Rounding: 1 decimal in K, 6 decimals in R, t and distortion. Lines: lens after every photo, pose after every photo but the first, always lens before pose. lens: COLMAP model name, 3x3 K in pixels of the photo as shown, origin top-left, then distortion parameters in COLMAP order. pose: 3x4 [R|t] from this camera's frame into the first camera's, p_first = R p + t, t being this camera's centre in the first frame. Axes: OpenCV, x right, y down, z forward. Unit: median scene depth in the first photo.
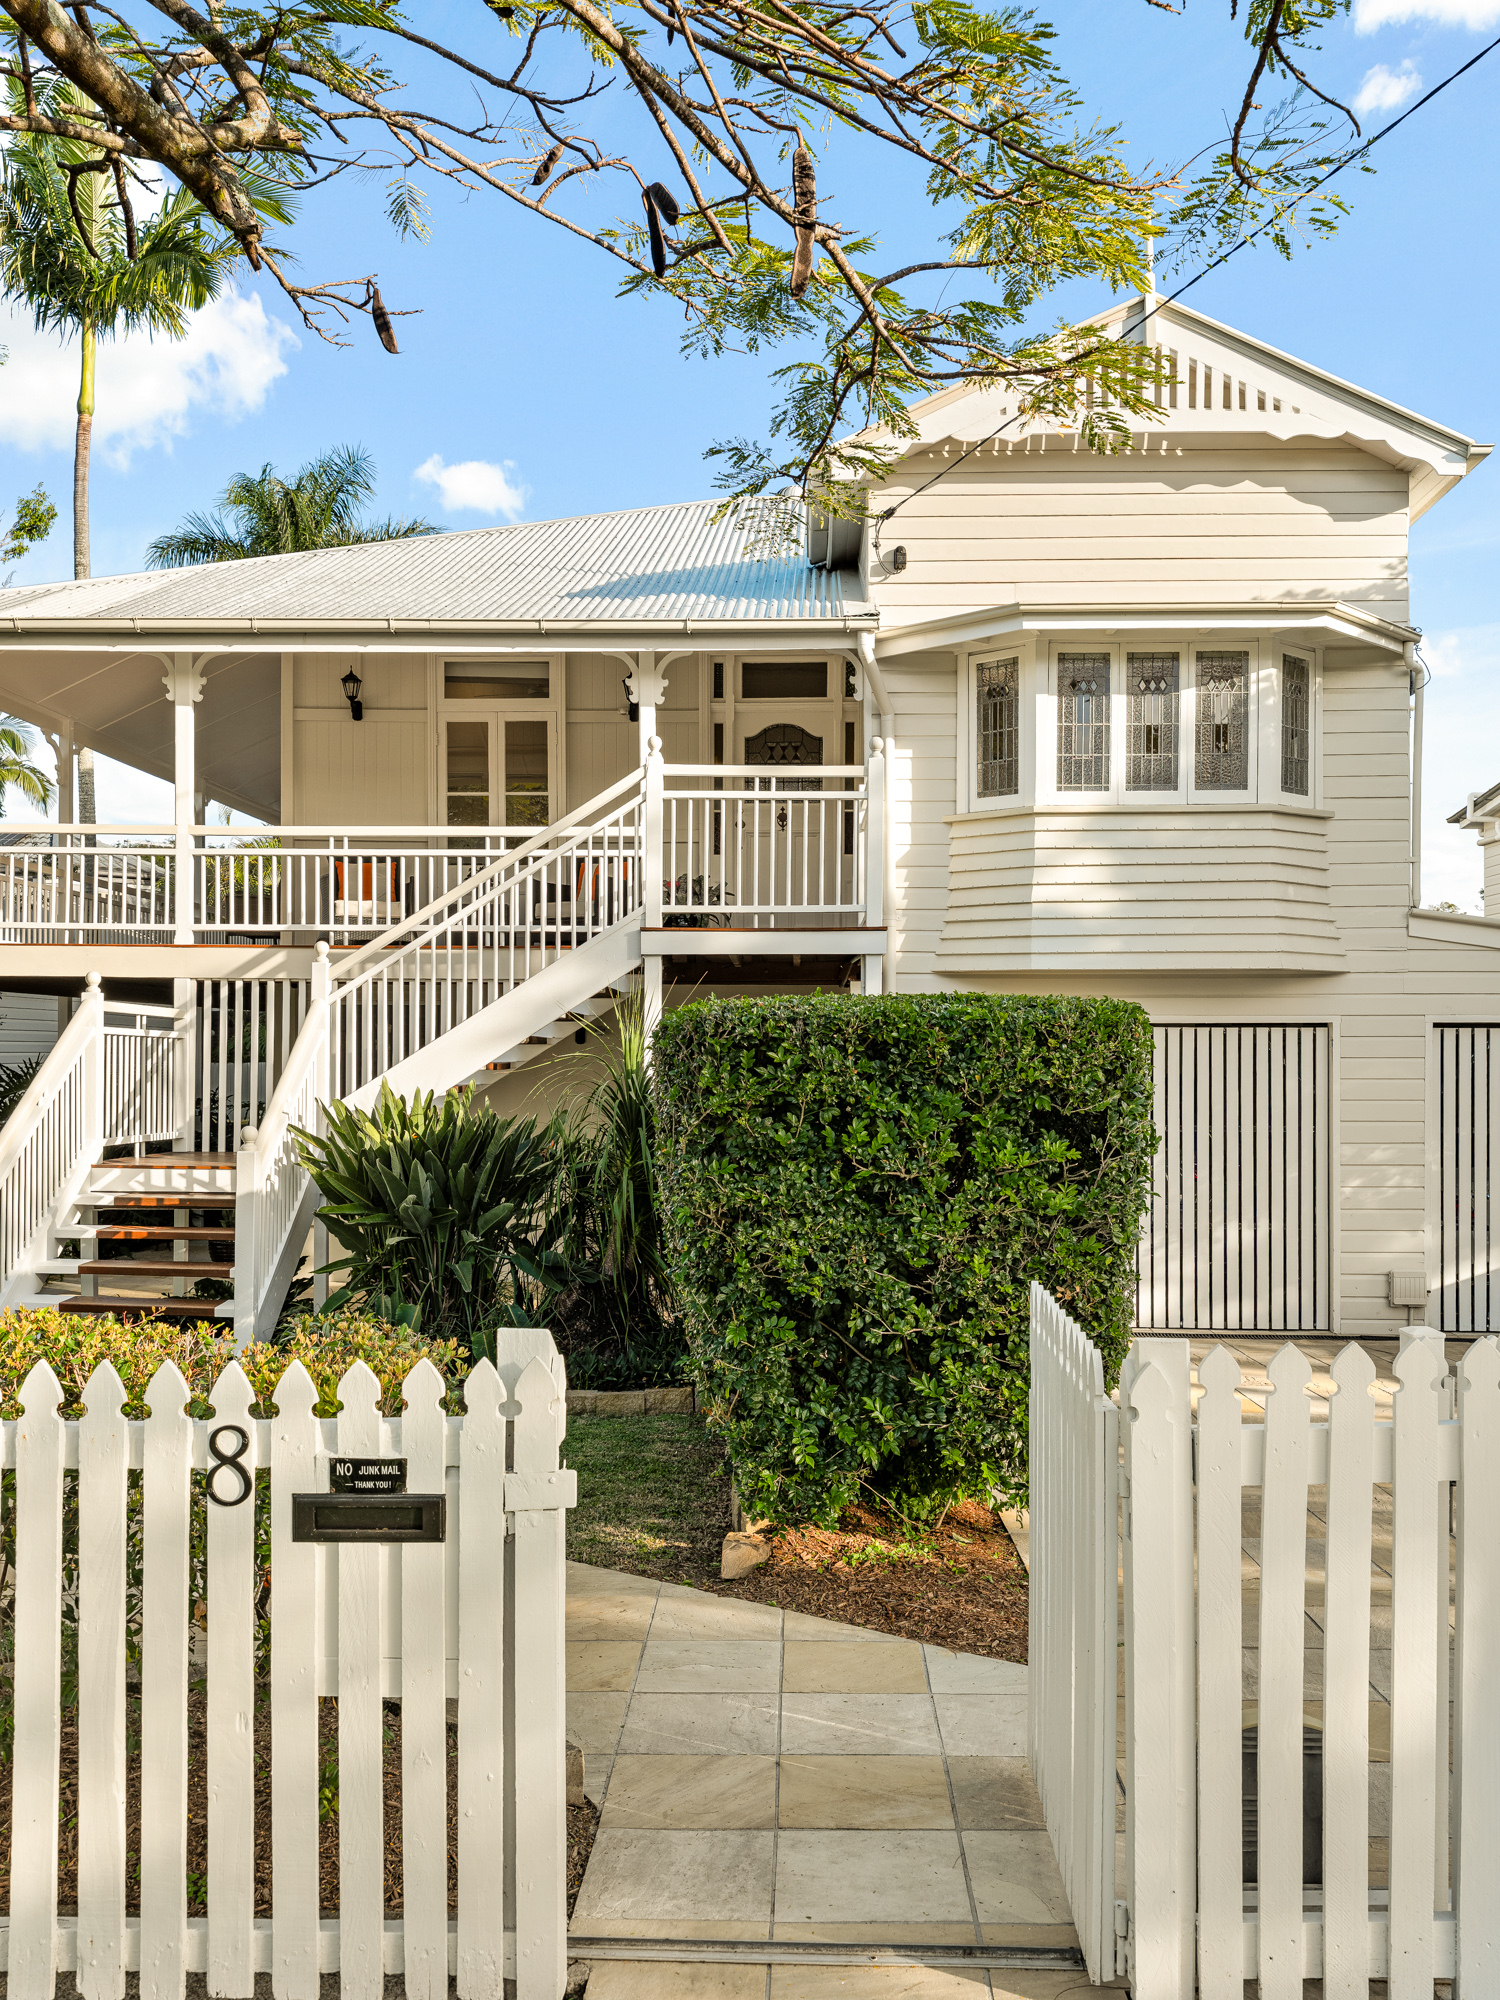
lens RADIAL K [[1649.6, 0, 750.0], [0, 1649.6, 1000.0], [0, 0, 1]] dist [0.049132, -0.001566]
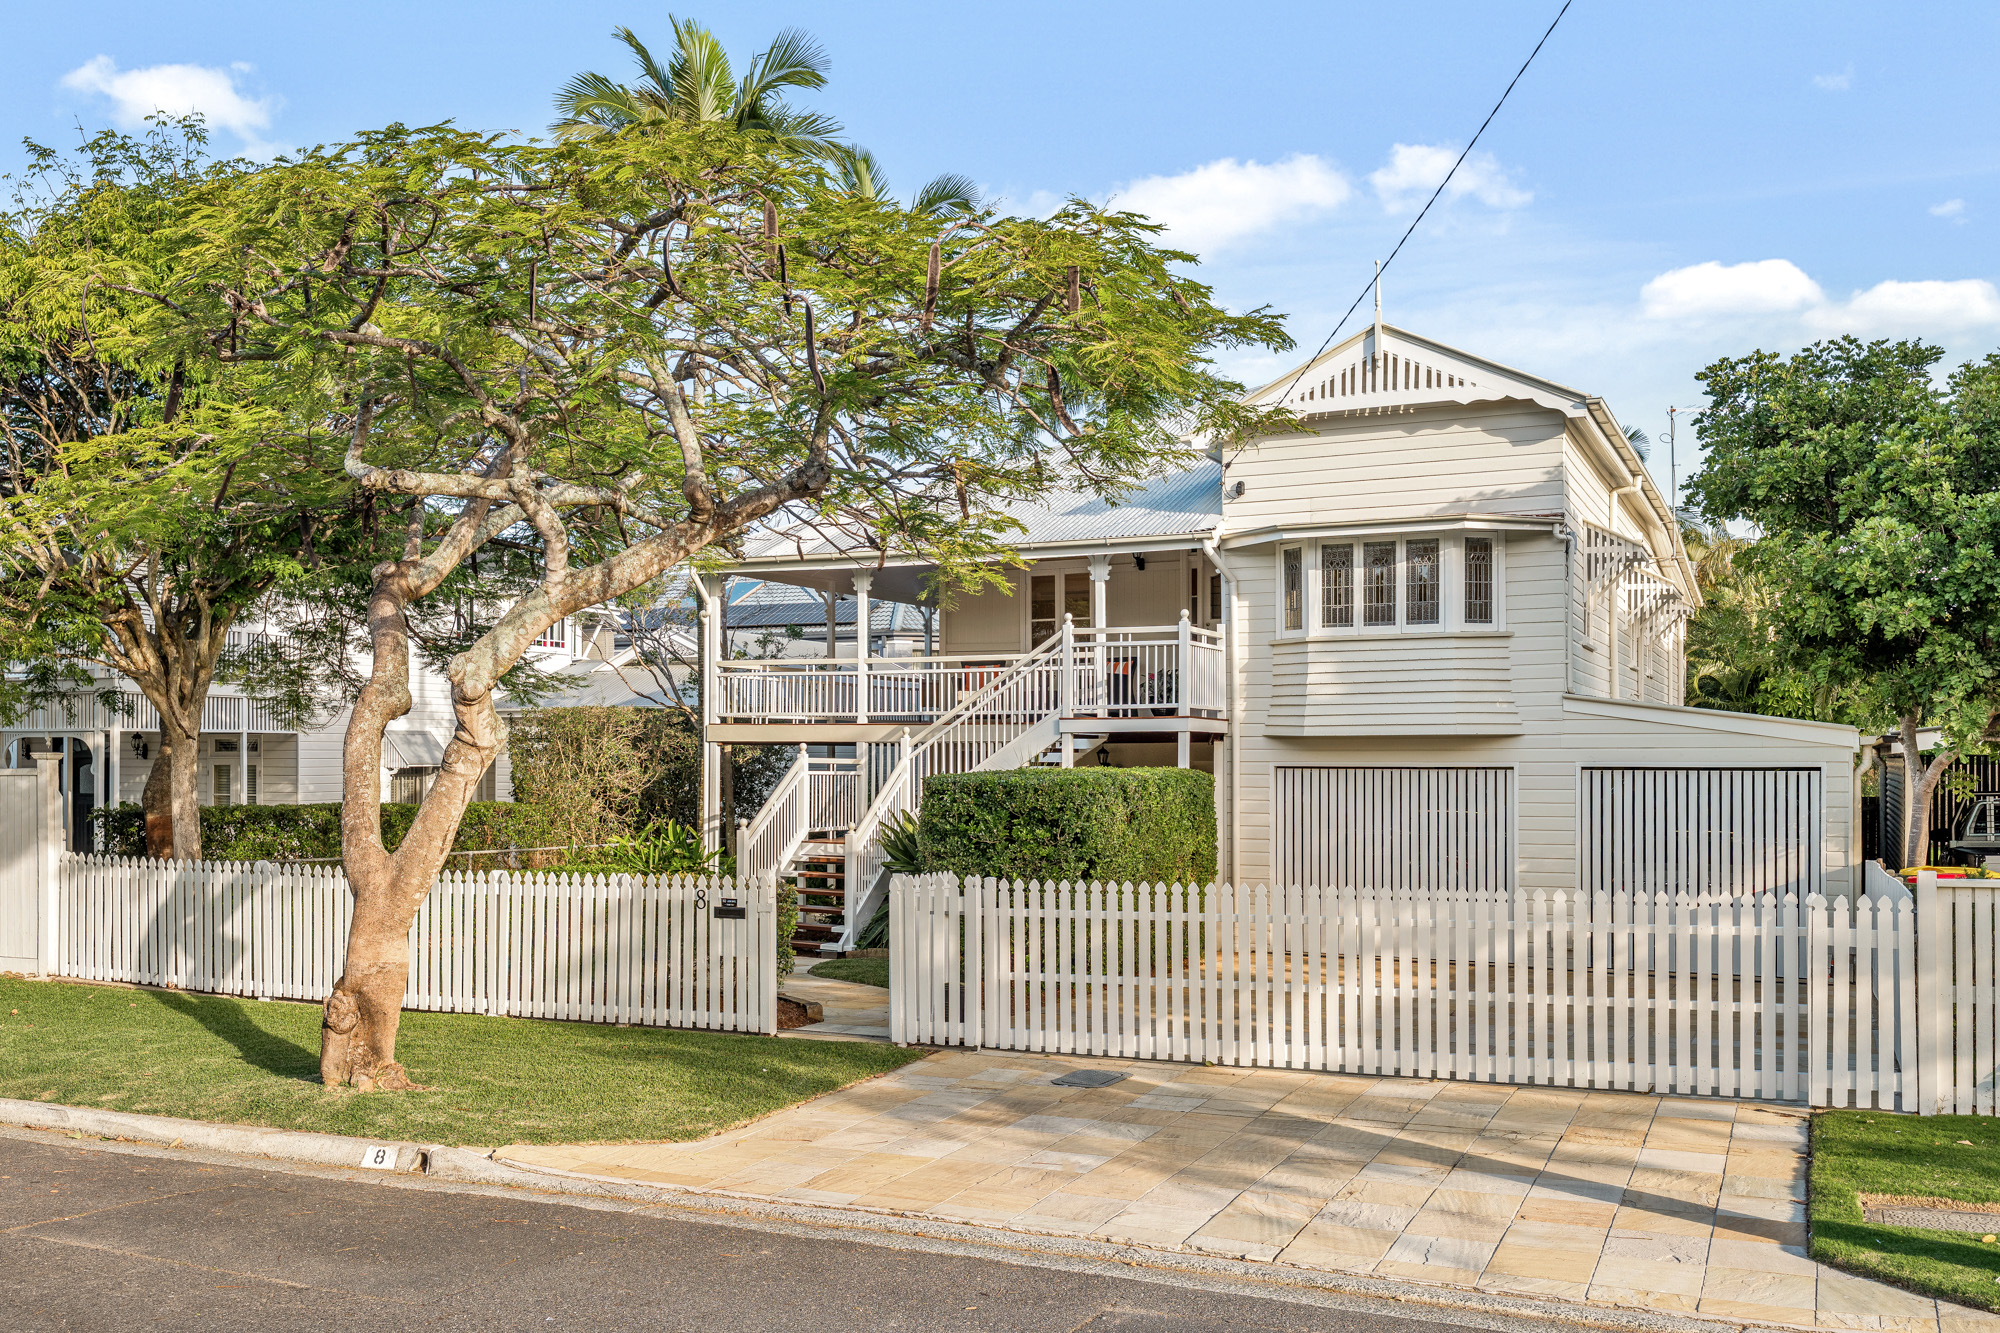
lens RADIAL K [[1853.6, 0, 1000.0], [0, 1853.6, 666.5], [0, 0, 1]] dist [0.086345, -0.191411]
pose [[0.918516, -0.020534, -0.394850, 0.625641], [0.015034, 0.999742, -0.017019, -0.060438], [0.395097, 0.009696, 0.918588, -0.841526]]
